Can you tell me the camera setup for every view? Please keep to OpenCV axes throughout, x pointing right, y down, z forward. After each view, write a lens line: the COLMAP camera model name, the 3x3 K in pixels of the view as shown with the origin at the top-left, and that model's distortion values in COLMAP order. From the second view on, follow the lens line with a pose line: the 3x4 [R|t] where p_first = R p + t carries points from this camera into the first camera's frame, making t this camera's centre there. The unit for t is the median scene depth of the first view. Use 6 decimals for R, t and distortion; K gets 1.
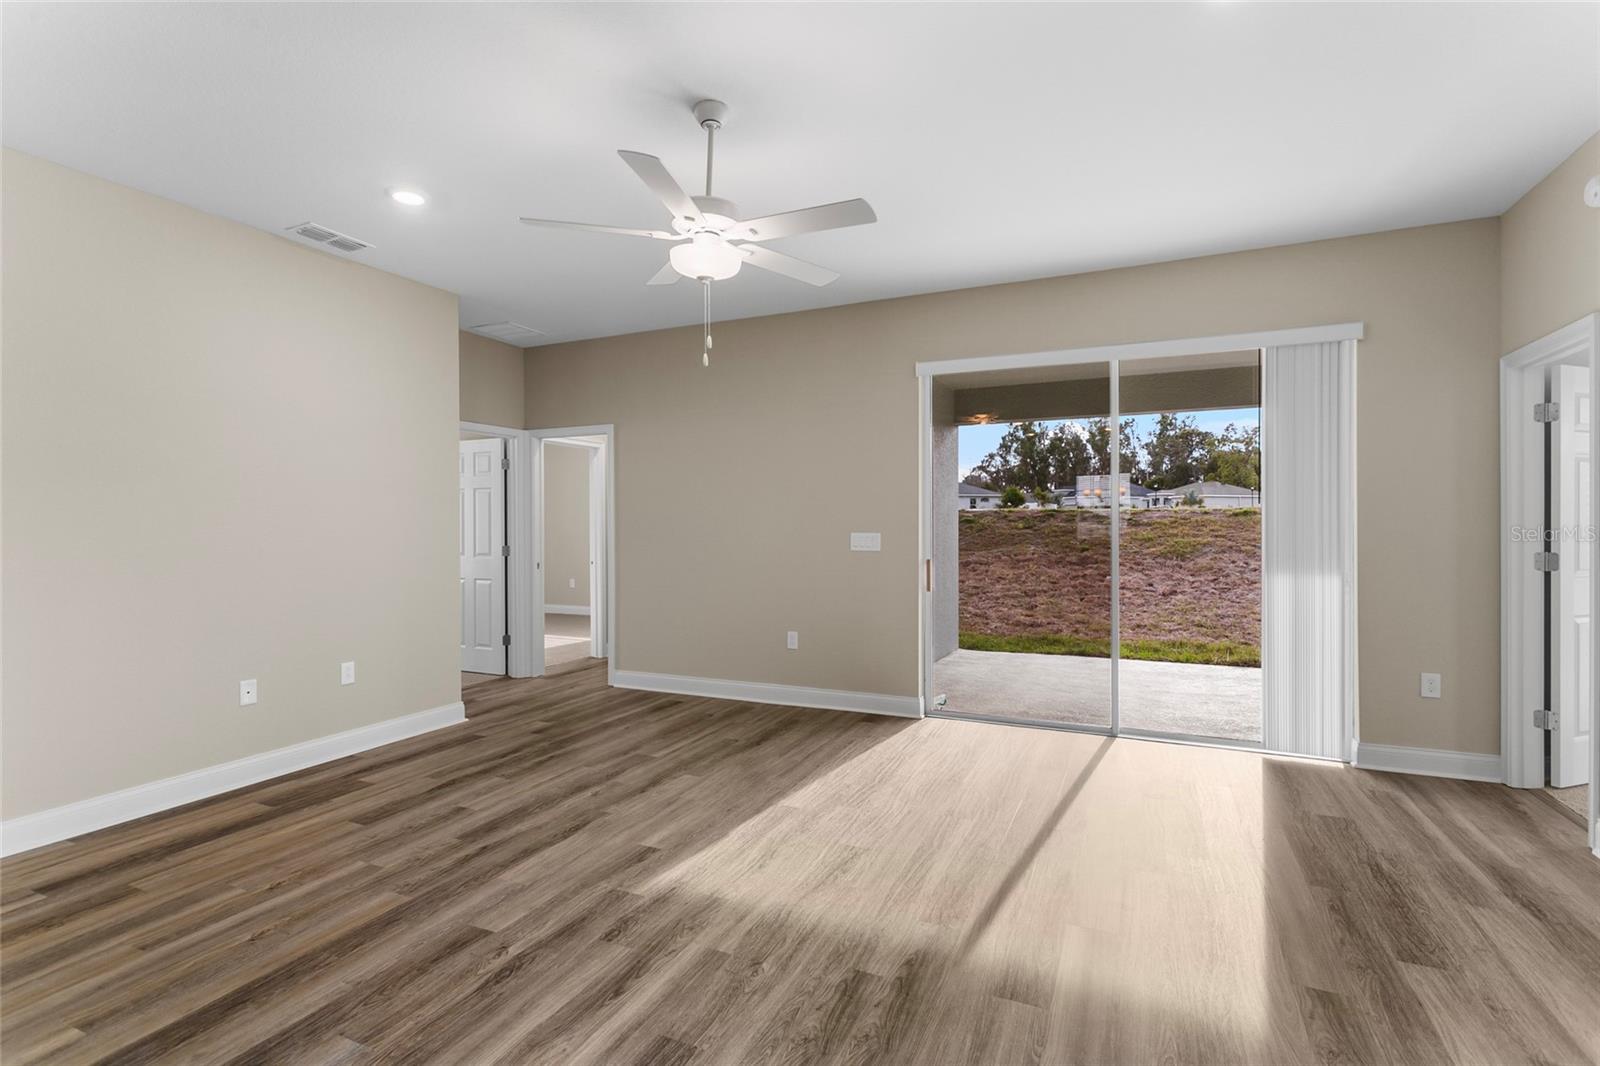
lens RADIAL K [[753.1, 0, 805.1], [0, 753.1, 529.5], [0, 0, 1]] dist [0.001395, 0.001941]
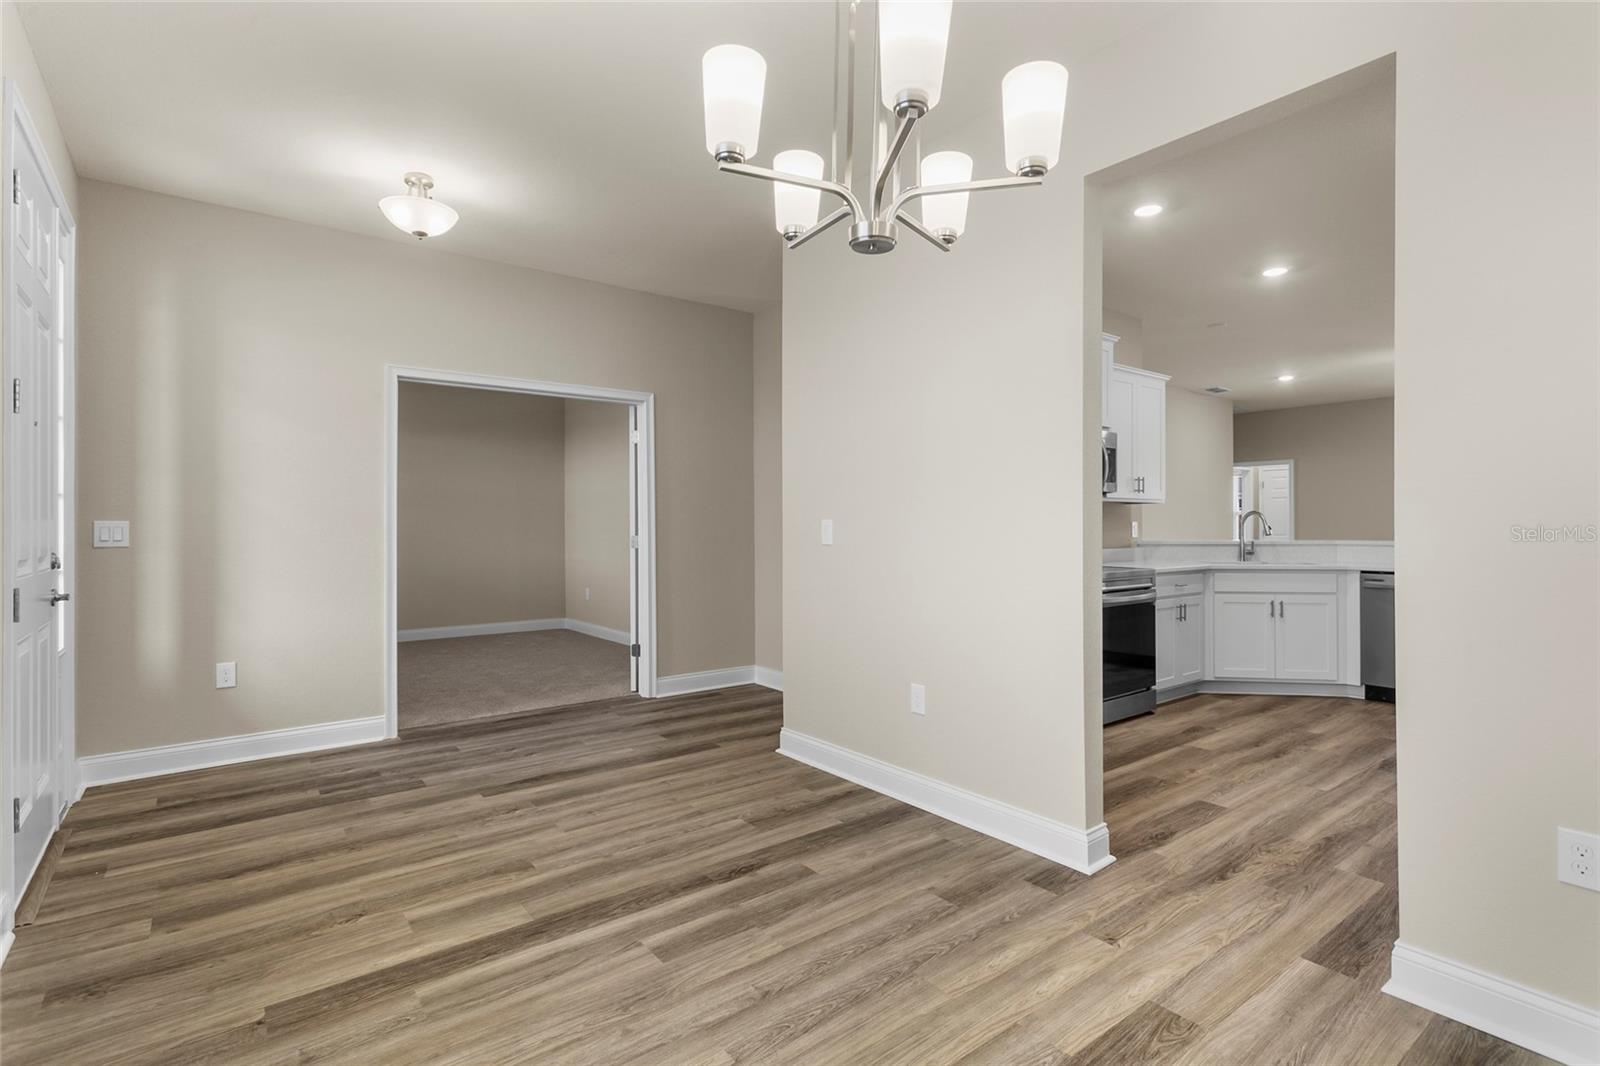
lens RADIAL K [[753.1, 0, 792.7], [0, 753.1, 526.3], [0, 0, 1]] dist [0.001395, 0.001941]
pose [[0.872377, 0.002936, -0.488824, -0.658446], [-0.006064, 0.999970, -0.004816, 0.045298], [0.488795, 0.007166, 0.872369, -1.669231]]
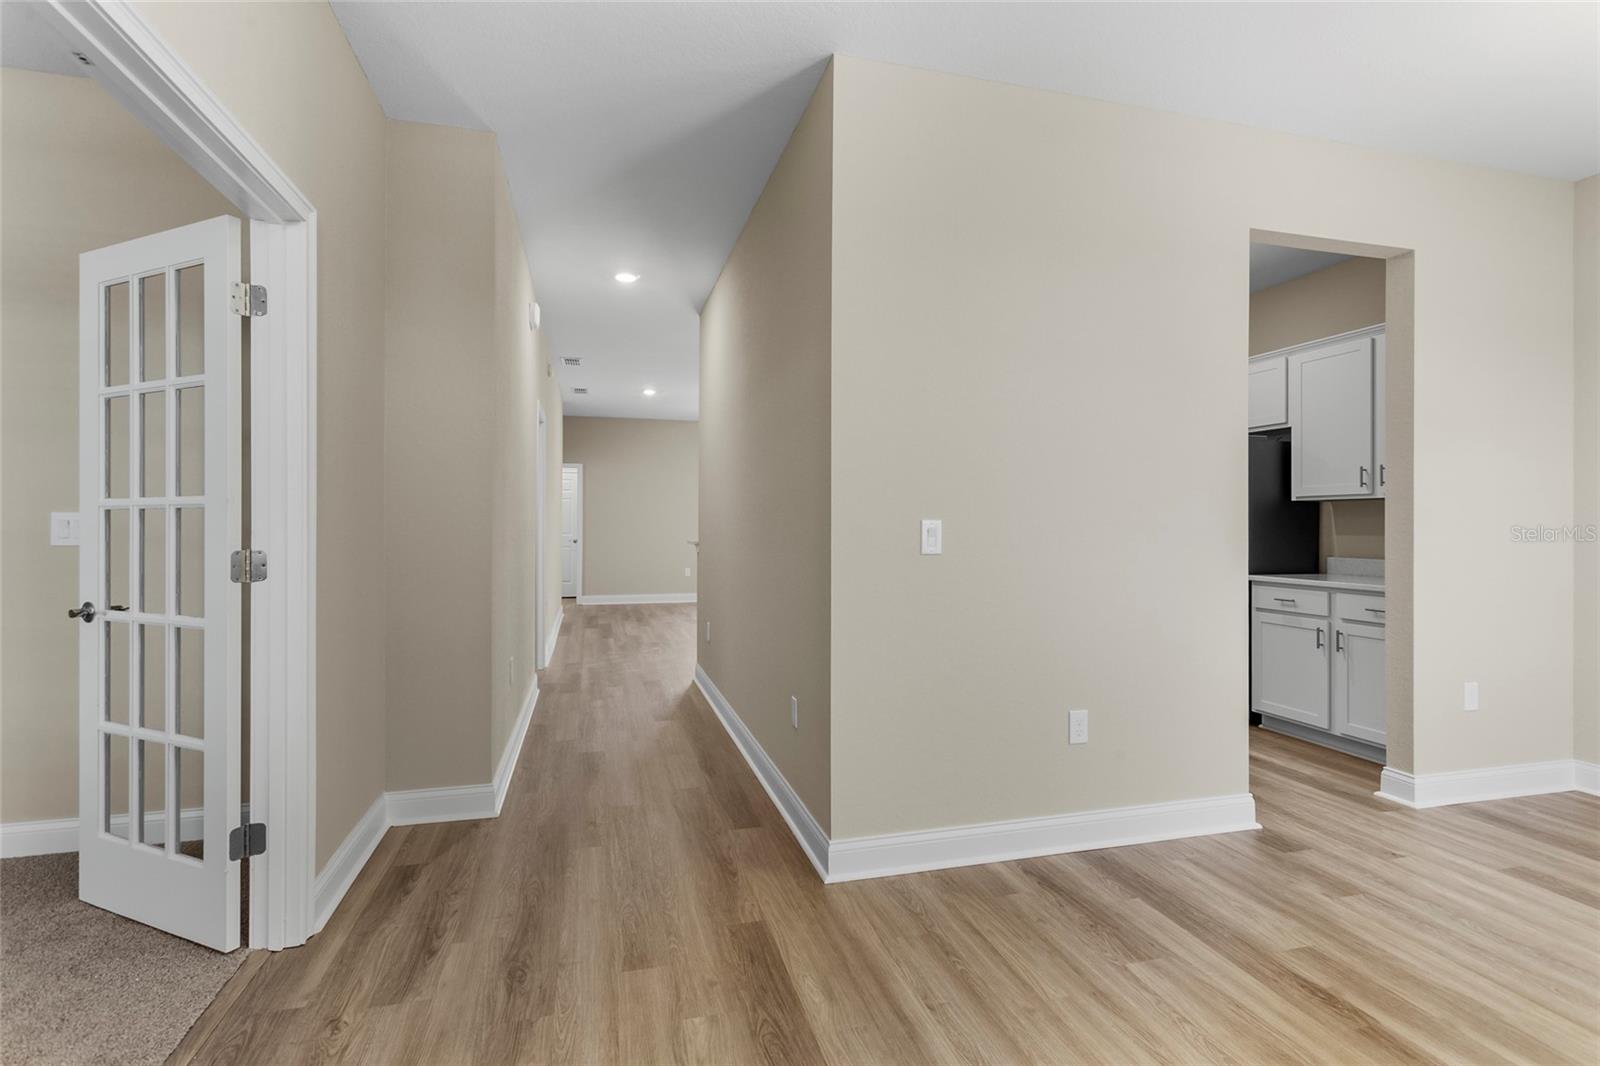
lens RADIAL K [[753.1, 0, 807.2], [0, 753.1, 519.2], [0, 0, 1]] dist [0.001395, 0.001941]
pose [[0.787069, 0.012427, 0.616740, -1.627179], [-0.000520, 0.999810, -0.019482, 0.044493], [-0.616865, 0.015013, 0.786926, -1.279816]]
